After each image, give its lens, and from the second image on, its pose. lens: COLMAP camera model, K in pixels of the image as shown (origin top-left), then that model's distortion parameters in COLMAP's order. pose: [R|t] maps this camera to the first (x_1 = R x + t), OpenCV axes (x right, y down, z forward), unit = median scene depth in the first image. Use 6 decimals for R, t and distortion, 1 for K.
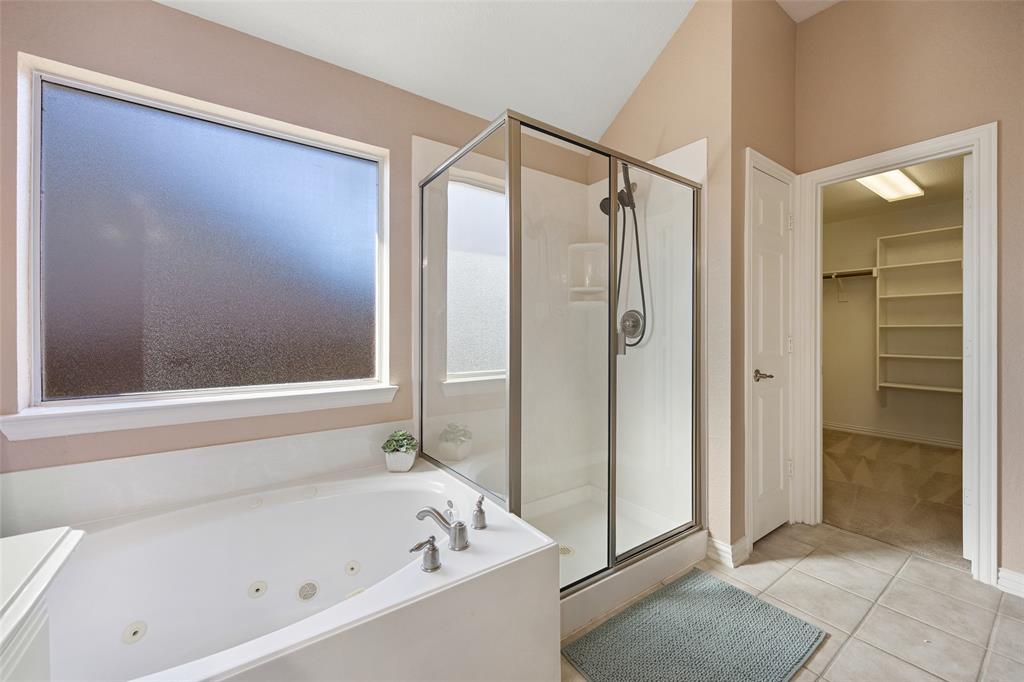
lens RADIAL K [[392.2, 0, 512.0], [0, 392.2, 331.6], [0, 0, 1]] dist [0.003668, -0.000804]
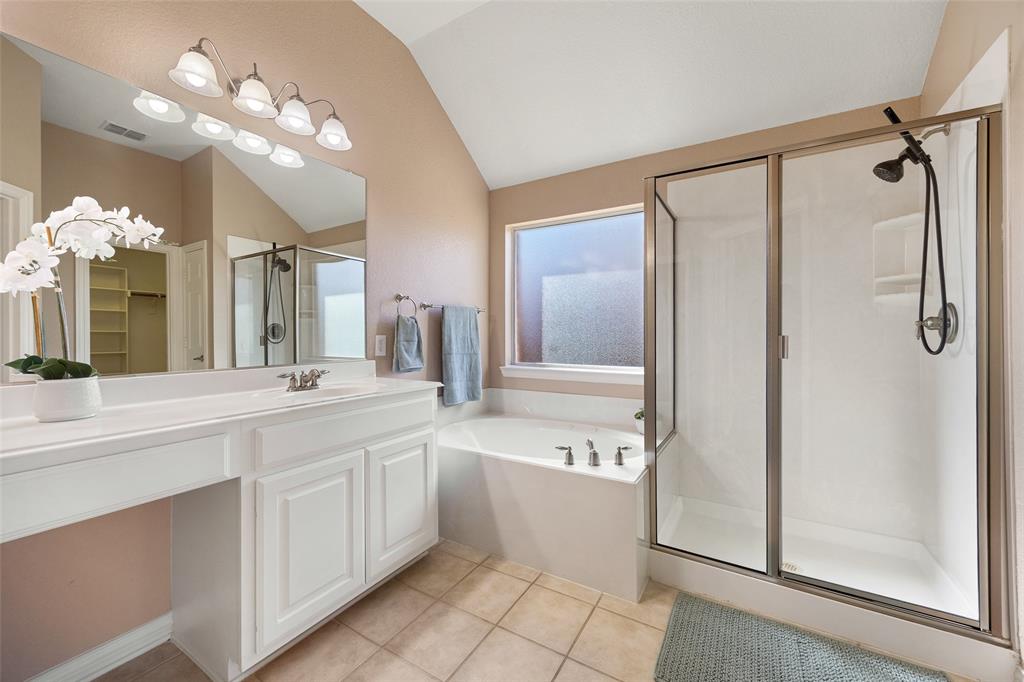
lens RADIAL K [[392.2, 0, 511.9], [0, 392.2, 334.8], [0, 0, 1]] dist [0.003668, -0.000804]
pose [[0.394495, 0.000203, -0.918898, 0.884077], [0.000429, 1.000000, 0.000405, 0.002225], [0.918898, -0.000554, 0.394495, 0.023663]]
